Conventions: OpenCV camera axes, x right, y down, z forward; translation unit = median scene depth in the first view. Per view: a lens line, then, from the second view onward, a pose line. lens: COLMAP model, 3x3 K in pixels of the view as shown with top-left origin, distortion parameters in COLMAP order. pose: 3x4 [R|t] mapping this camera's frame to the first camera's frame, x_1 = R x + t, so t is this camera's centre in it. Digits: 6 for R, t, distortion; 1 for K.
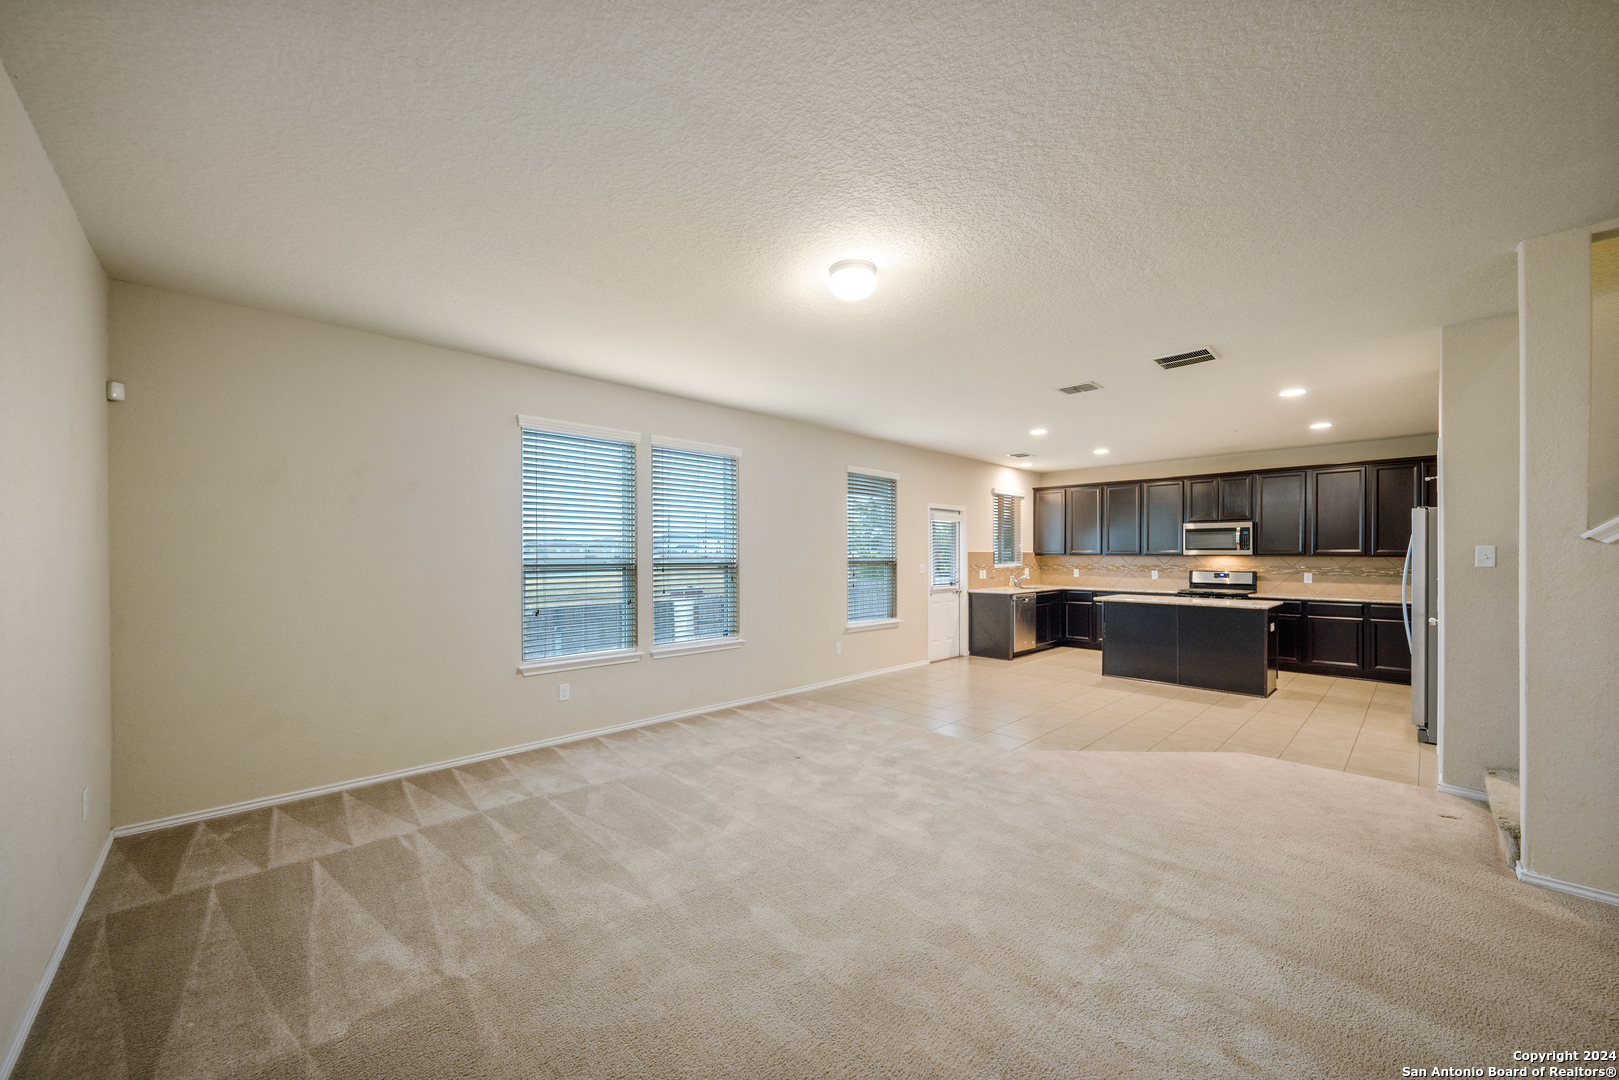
lens RADIAL K [[598.9, 0, 803.6], [0, 598.9, 554.9], [0, 0, 1]] dist [-0.002077, -0.000181]
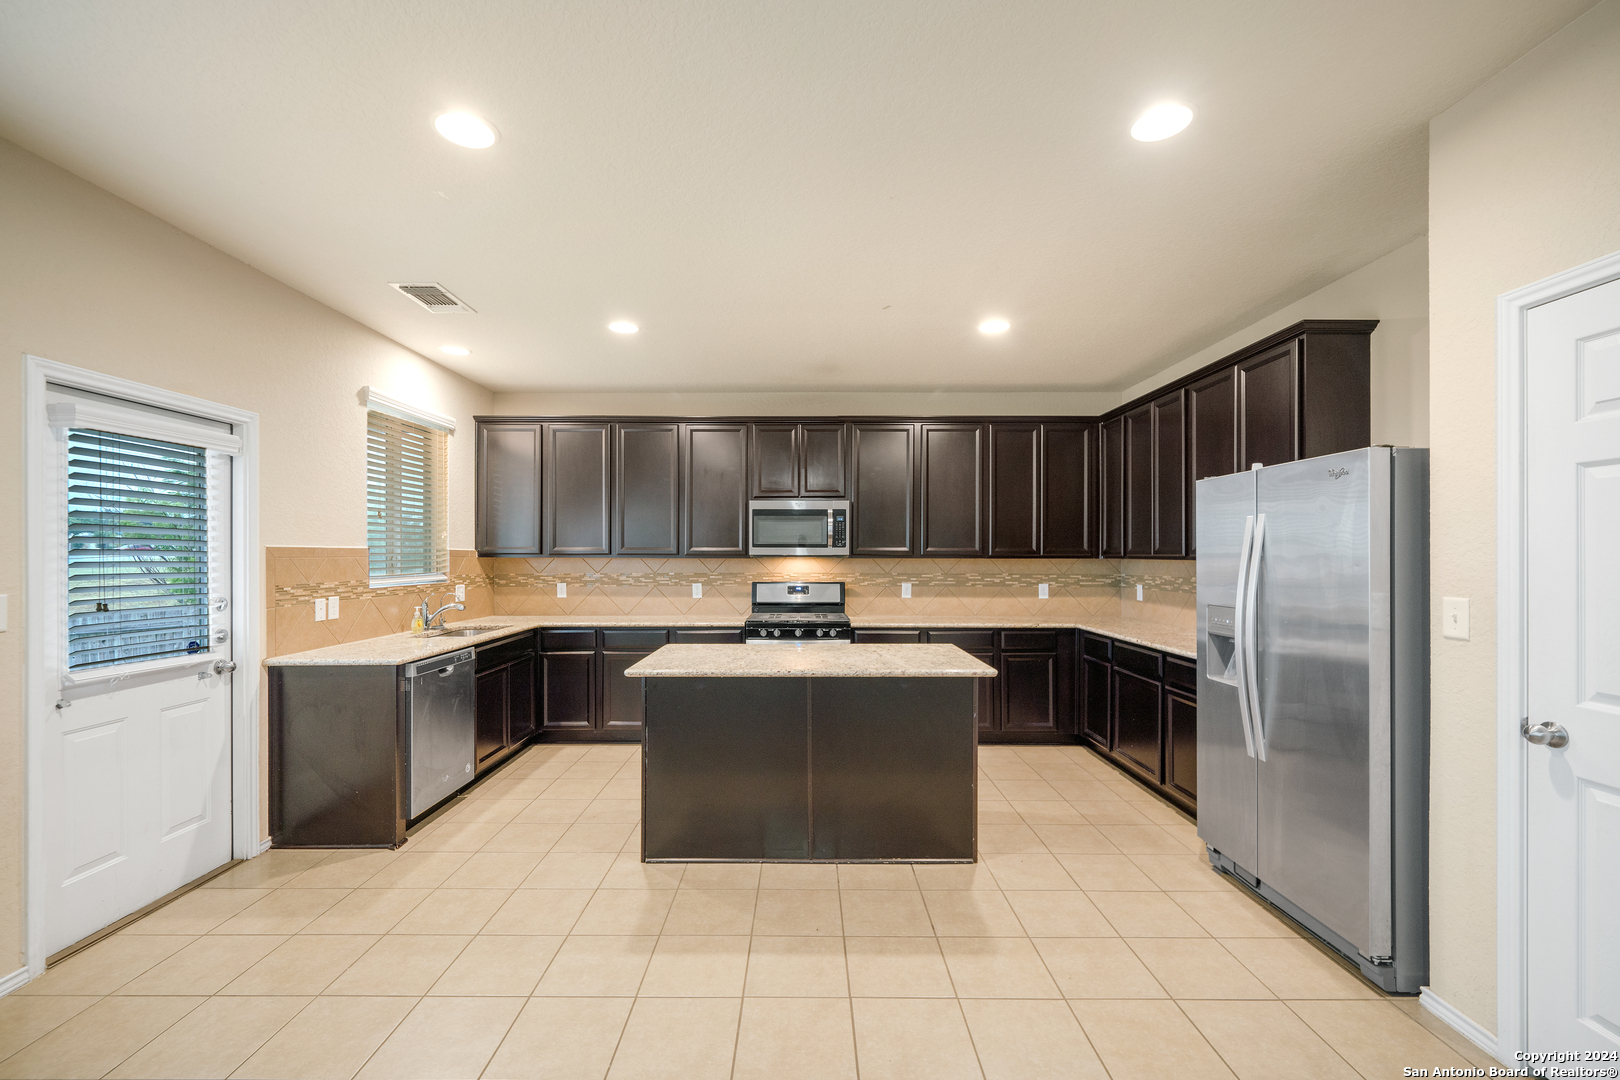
lens RADIAL K [[658.2, 0, 801.6], [0, 658.2, 554.6], [0, 0, 1]] dist [-0.000780, -0.000332]
pose [[0.694737, -0.000124, 0.719264, 0.218471], [0.000907, 0.999999, -0.000703, -0.000361], [-0.719263, 0.001141, 0.694736, 0.523027]]
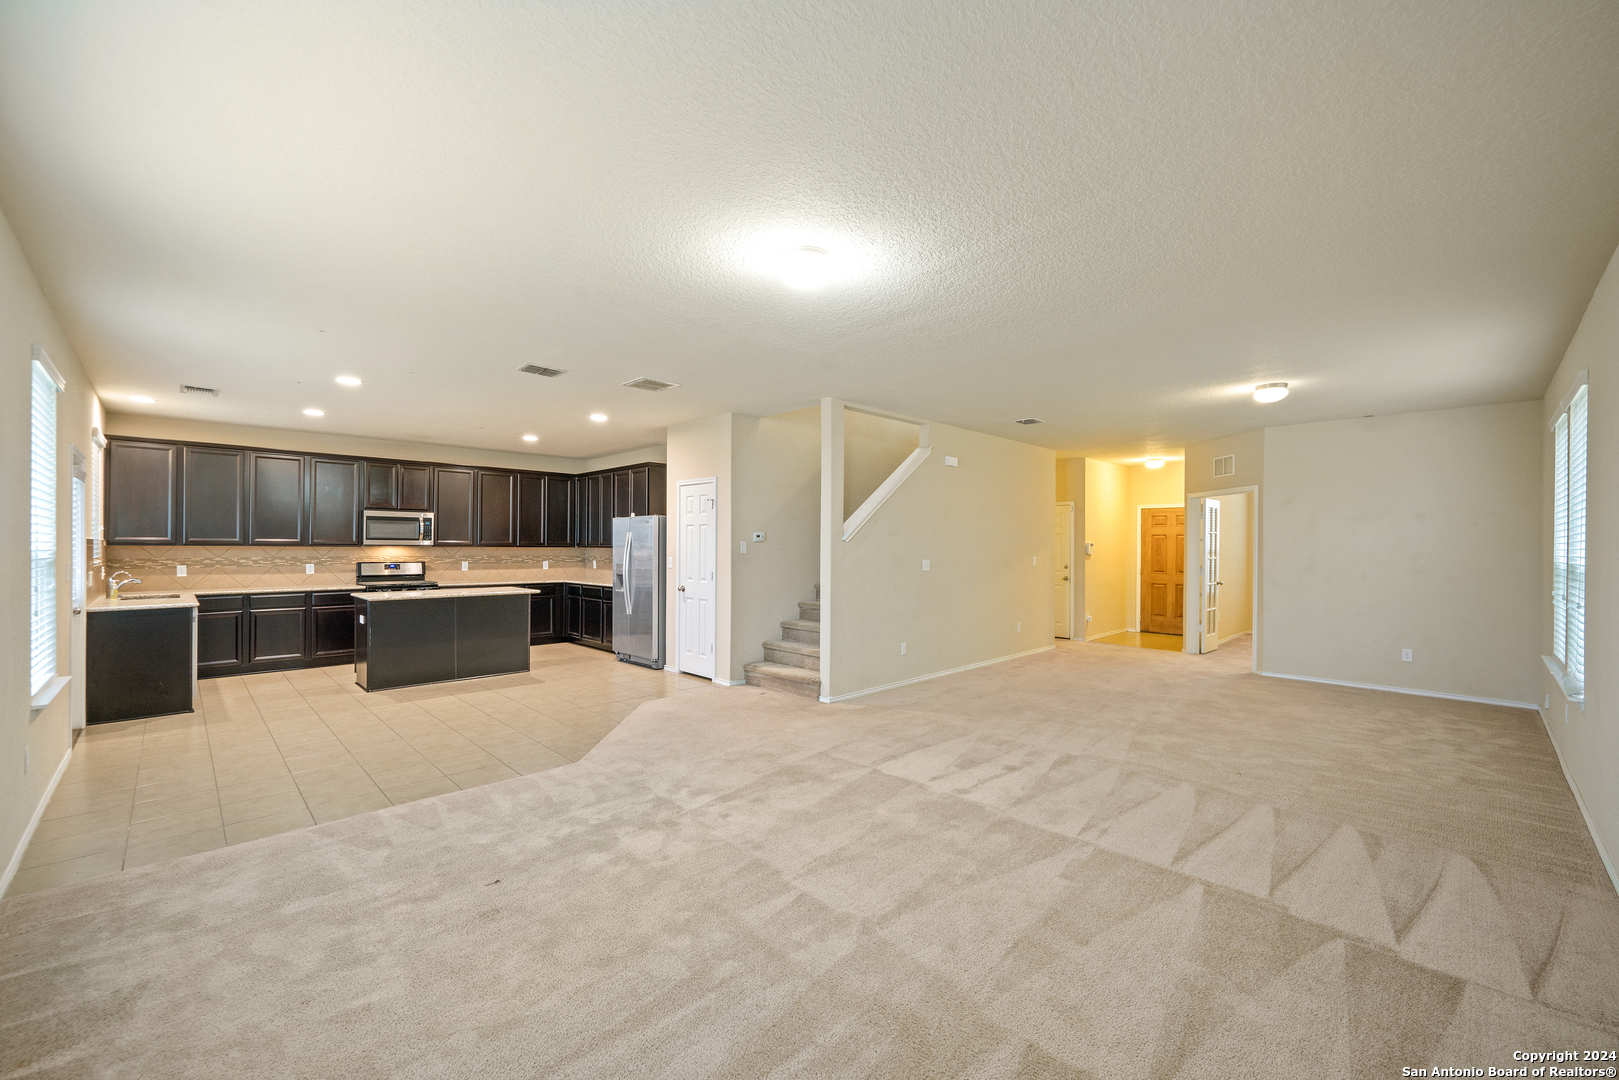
lens RADIAL K [[649.8, 0, 803.9], [0, 649.8, 543.8], [0, 0, 1]] dist [-0.000020, -0.000012]
pose [[-0.009261, 0.003102, 0.999952, -0.332468], [-0.003782, 0.999988, -0.003137, -0.001296], [-0.999950, -0.003811, -0.009249, 0.344936]]
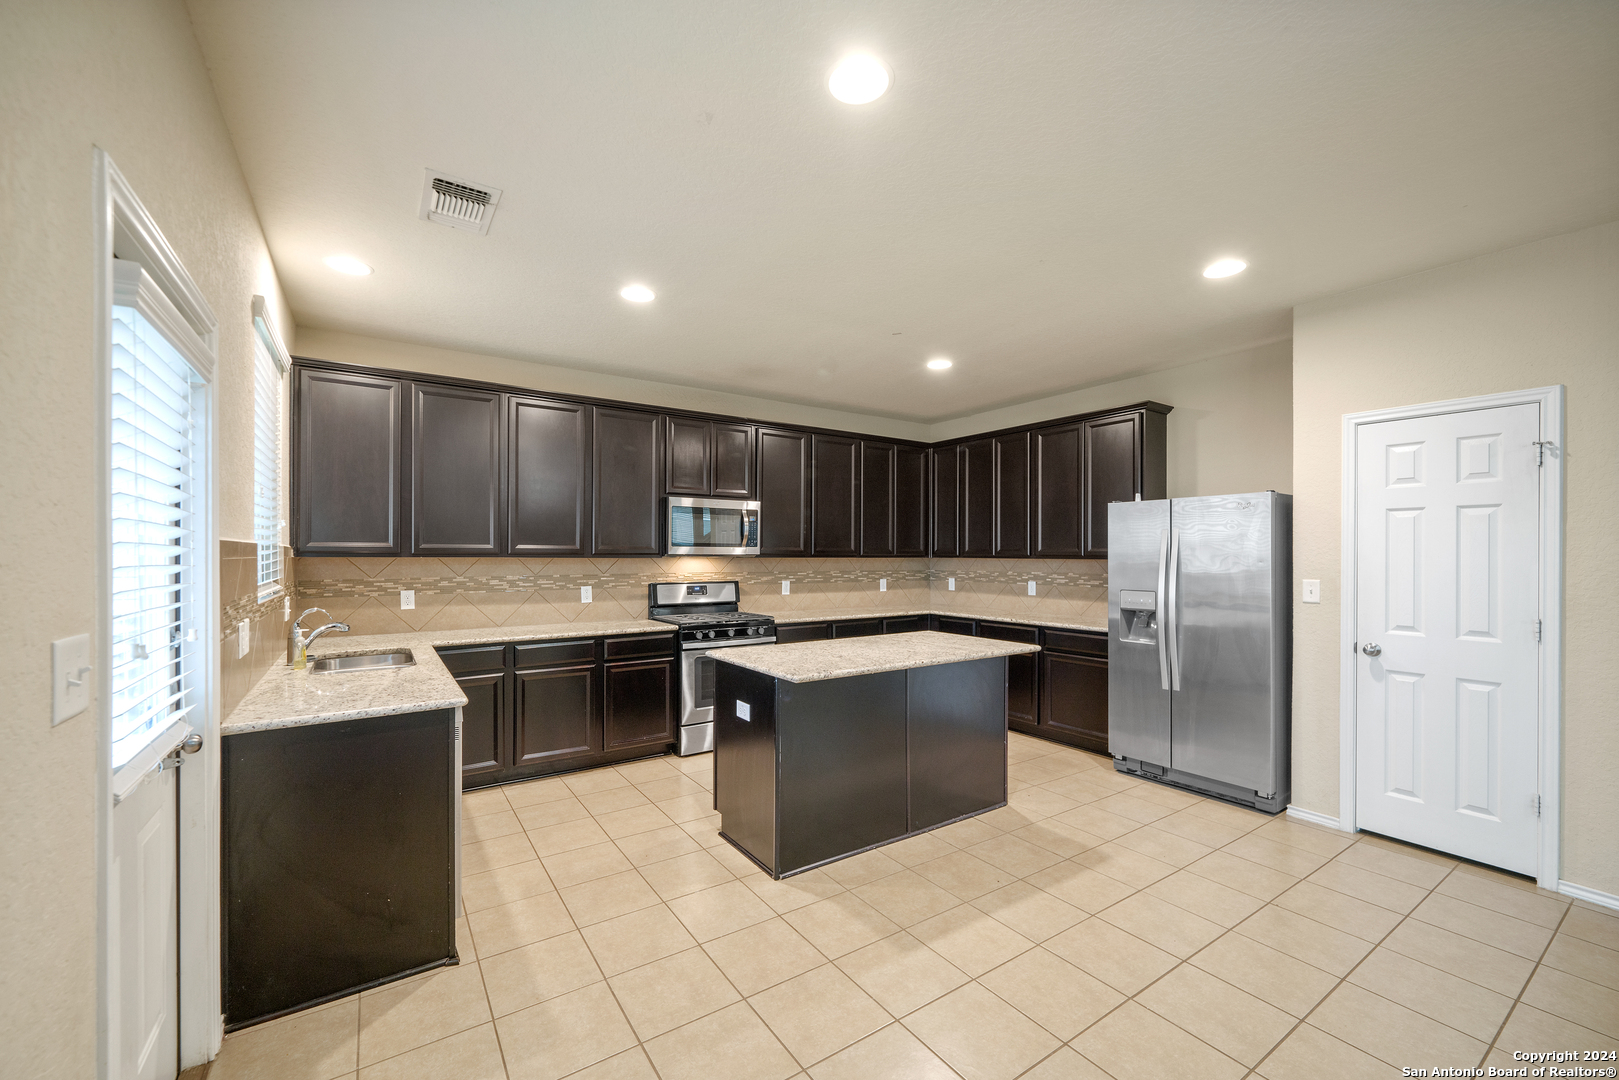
lens RADIAL K [[642.6, 0, 803.6], [0, 642.6, 556.0], [0, 0, 1]] dist [-0.002603, -0.000224]
pose [[0.172385, -0.003128, 0.985025, 0.092016], [-0.001143, 0.999994, 0.003375, -0.001100], [-0.985029, -0.001708, 0.172380, 0.766430]]
